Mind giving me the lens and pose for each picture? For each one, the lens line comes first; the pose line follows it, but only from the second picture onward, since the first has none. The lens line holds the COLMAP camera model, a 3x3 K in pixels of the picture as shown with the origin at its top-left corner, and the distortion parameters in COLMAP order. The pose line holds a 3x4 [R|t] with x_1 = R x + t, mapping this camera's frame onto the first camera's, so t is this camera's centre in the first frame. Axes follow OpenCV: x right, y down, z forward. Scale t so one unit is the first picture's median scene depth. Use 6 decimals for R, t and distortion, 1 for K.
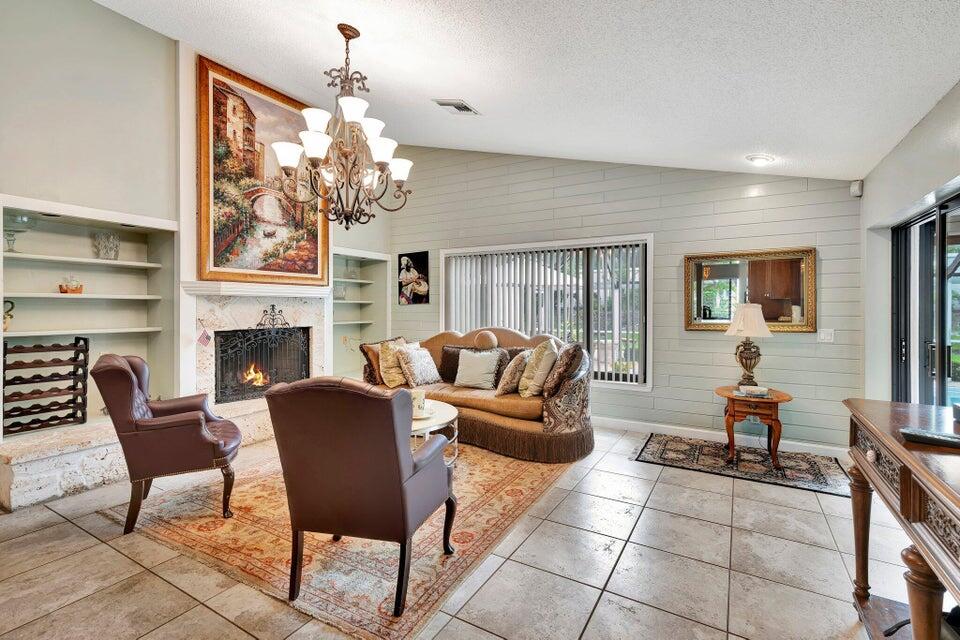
lens RADIAL K [[432.1, 0, 481.3], [0, 432.1, 318.0], [0, 0, 1]] dist [-0.008568, 0.003126]
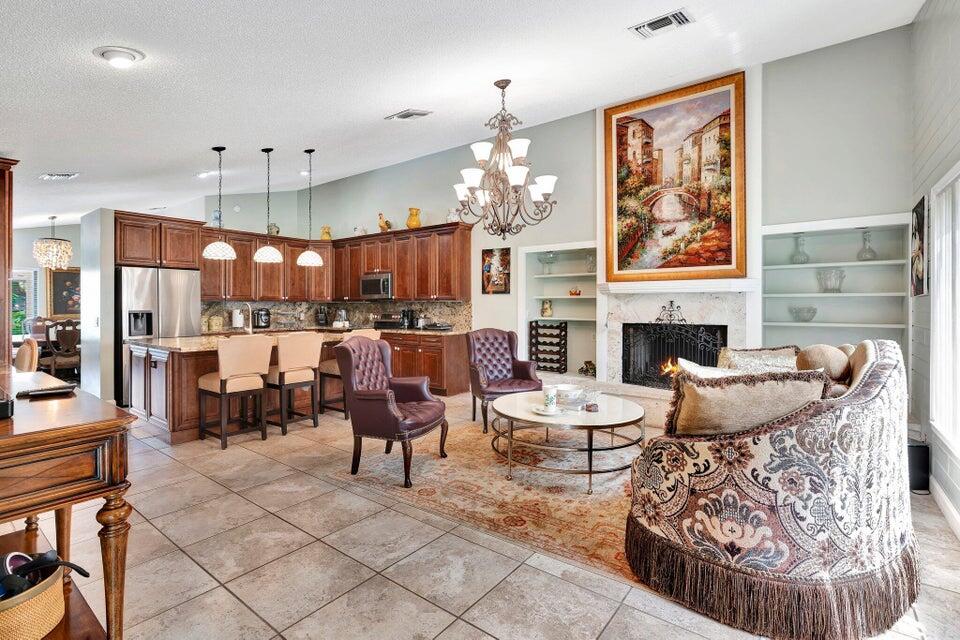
lens RADIAL K [[446.7, 0, 478.9], [0, 446.7, 310.9], [0, 0, 1]] dist [-0.003551, -0.000125]
pose [[-0.114293, 0.006631, -0.993425, 0.649942], [-0.029580, 0.999512, 0.010075, -0.004347], [0.993007, 0.030537, -0.114041, 0.706689]]
